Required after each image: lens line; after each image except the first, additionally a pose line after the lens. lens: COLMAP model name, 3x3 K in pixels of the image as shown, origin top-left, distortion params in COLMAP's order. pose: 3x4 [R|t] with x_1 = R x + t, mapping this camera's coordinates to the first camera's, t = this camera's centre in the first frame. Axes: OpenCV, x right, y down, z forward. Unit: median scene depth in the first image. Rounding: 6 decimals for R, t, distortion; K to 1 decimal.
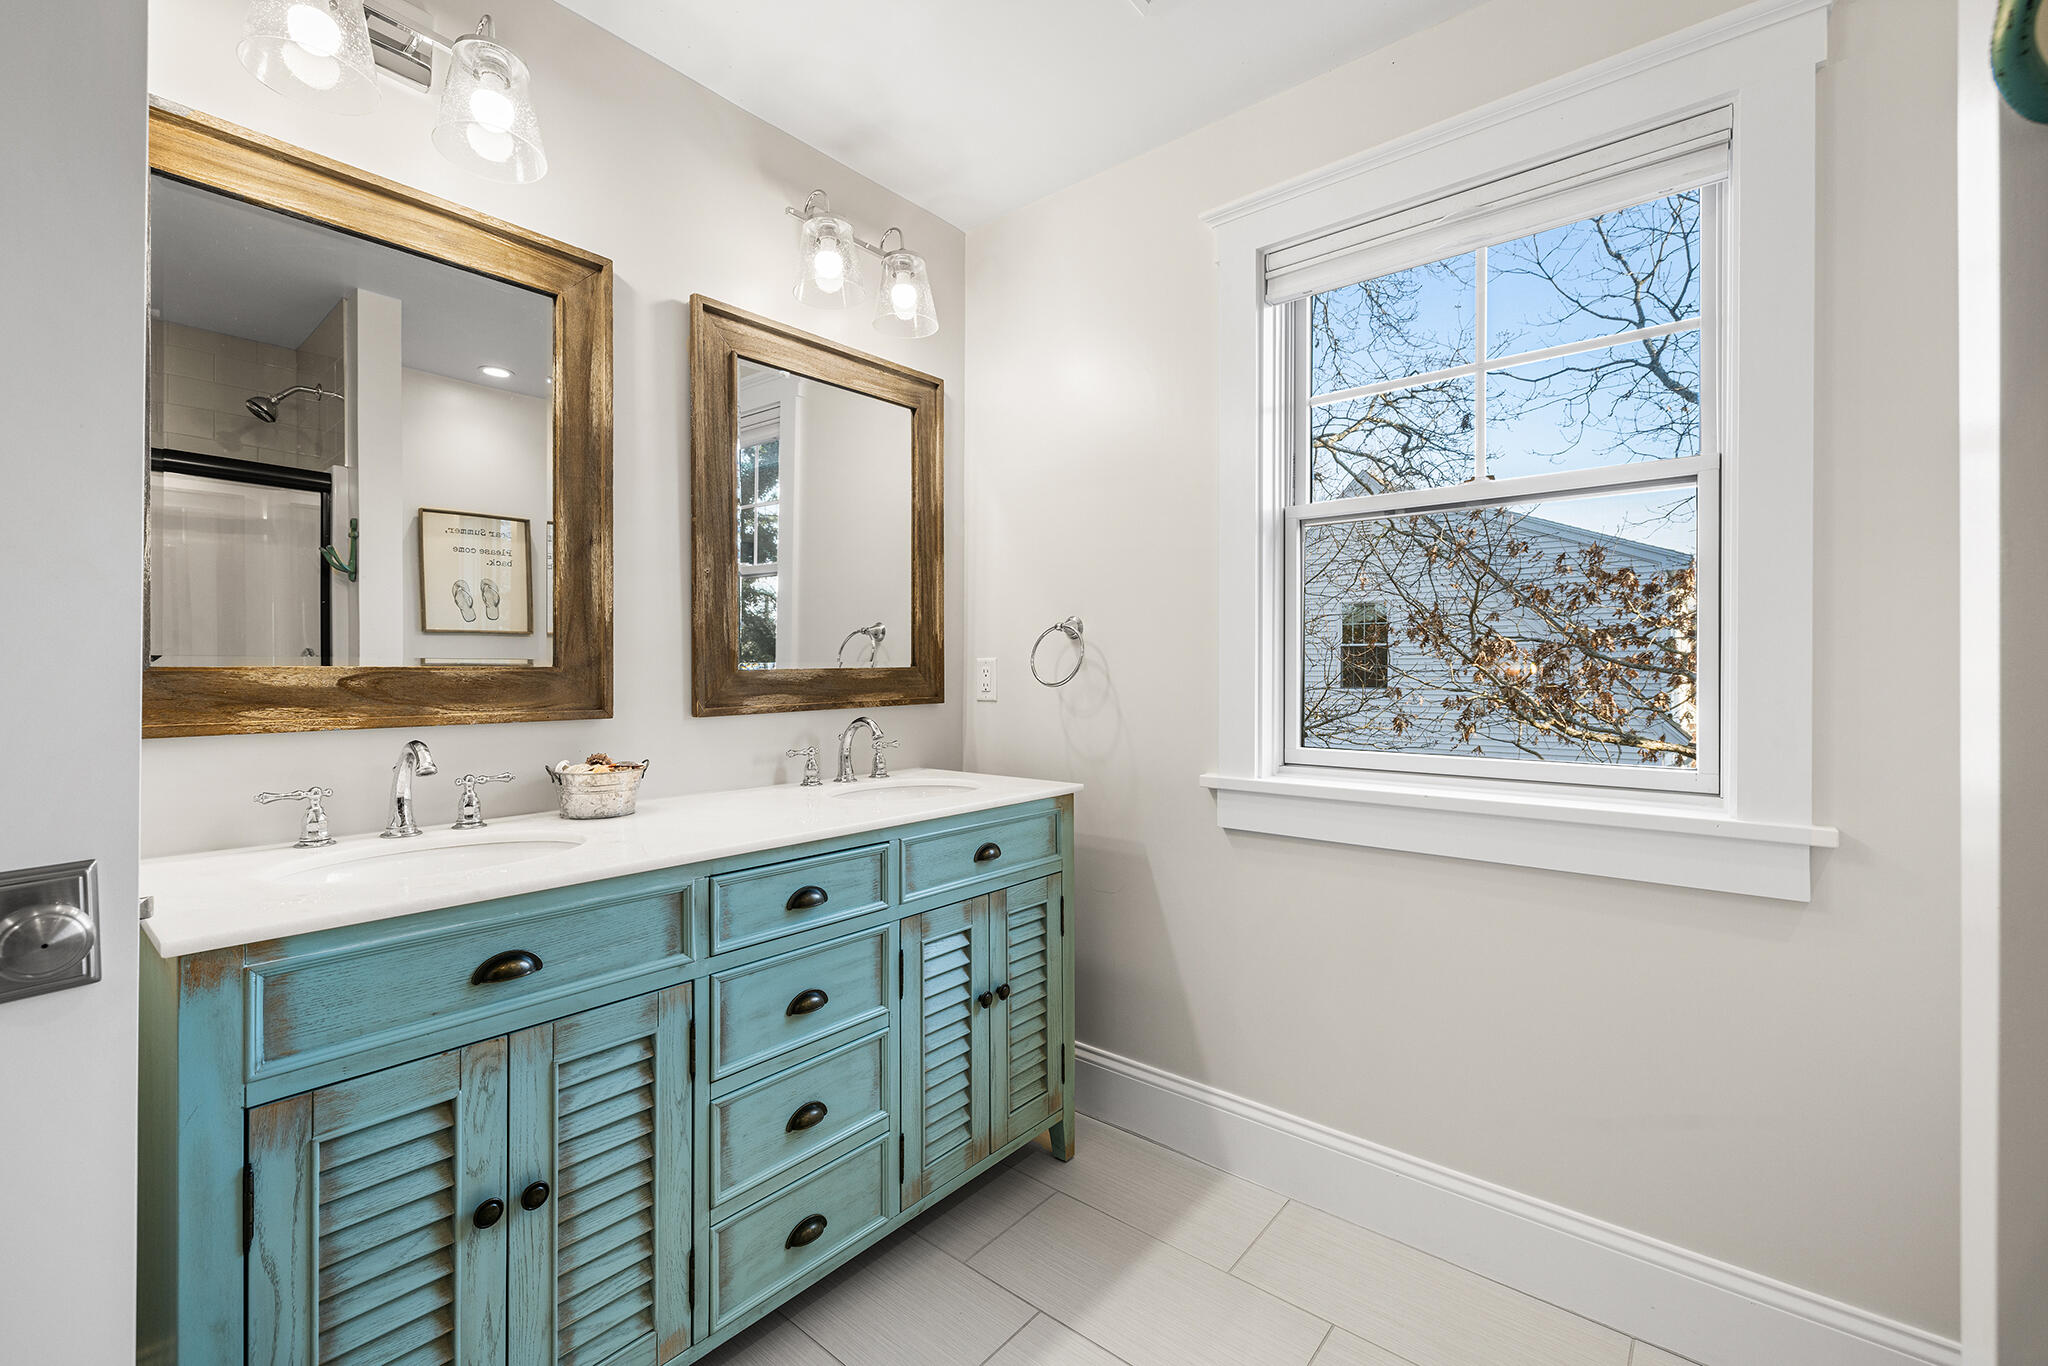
lens RADIAL K [[870.3, 0, 1021.1], [0, 870.3, 676.9], [0, 0, 1]] dist [0.001753, -0.000041]
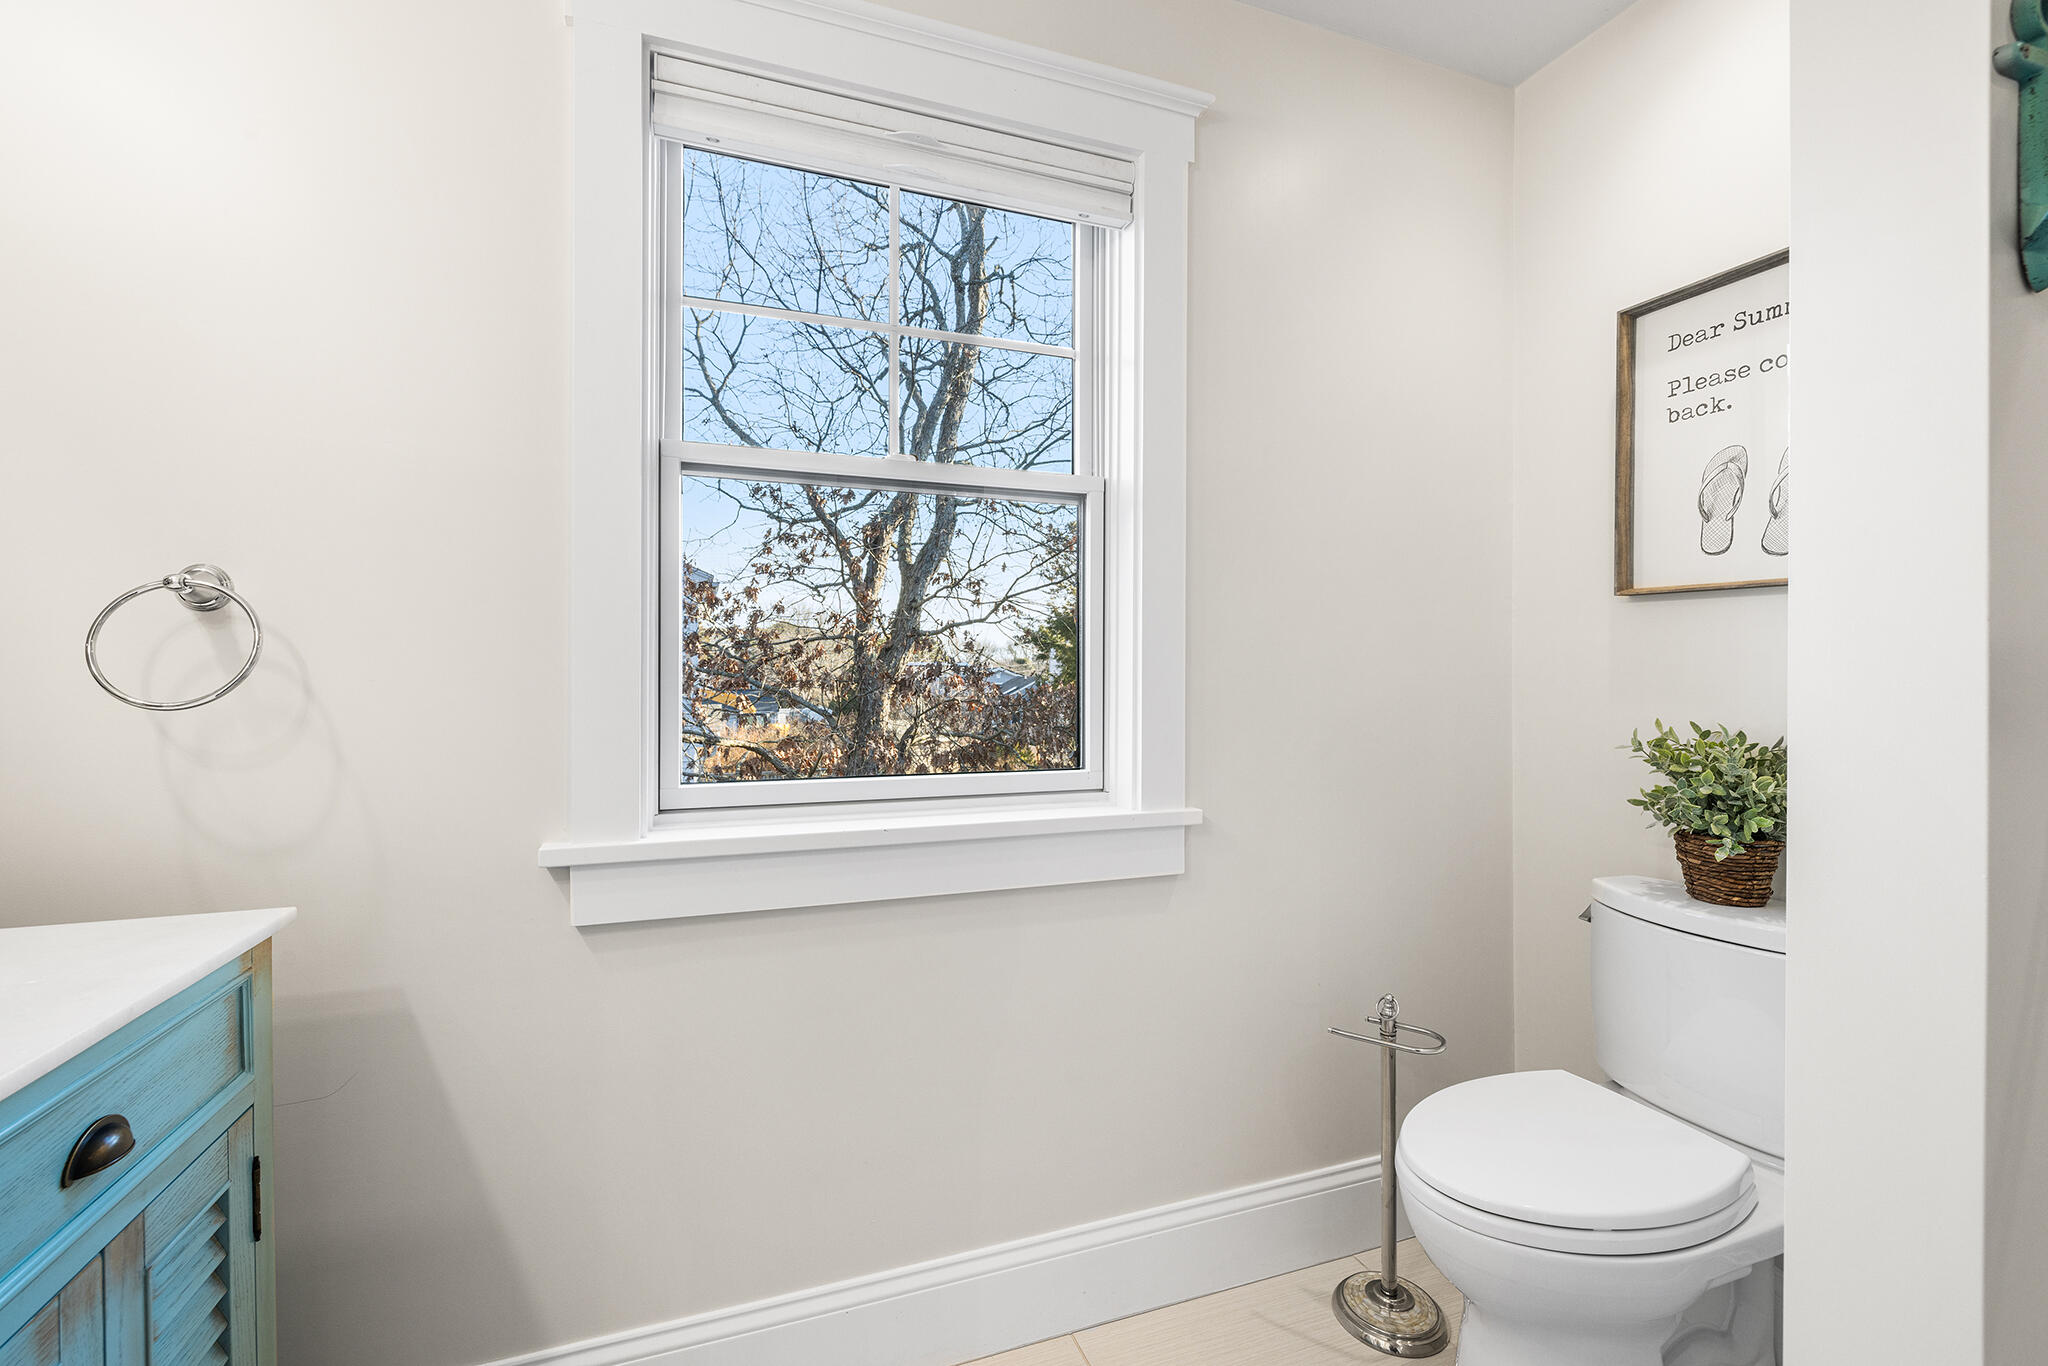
lens RADIAL K [[870.3, 0, 1021.1], [0, 870.3, 676.9], [0, 0, 1]] dist [0.001753, -0.000041]
pose [[0.501073, -0.000456, 0.865405, -0.149137], [0.004737, 0.999986, -0.002216, -0.003593], [-0.865392, 0.005210, 0.501068, 0.409513]]
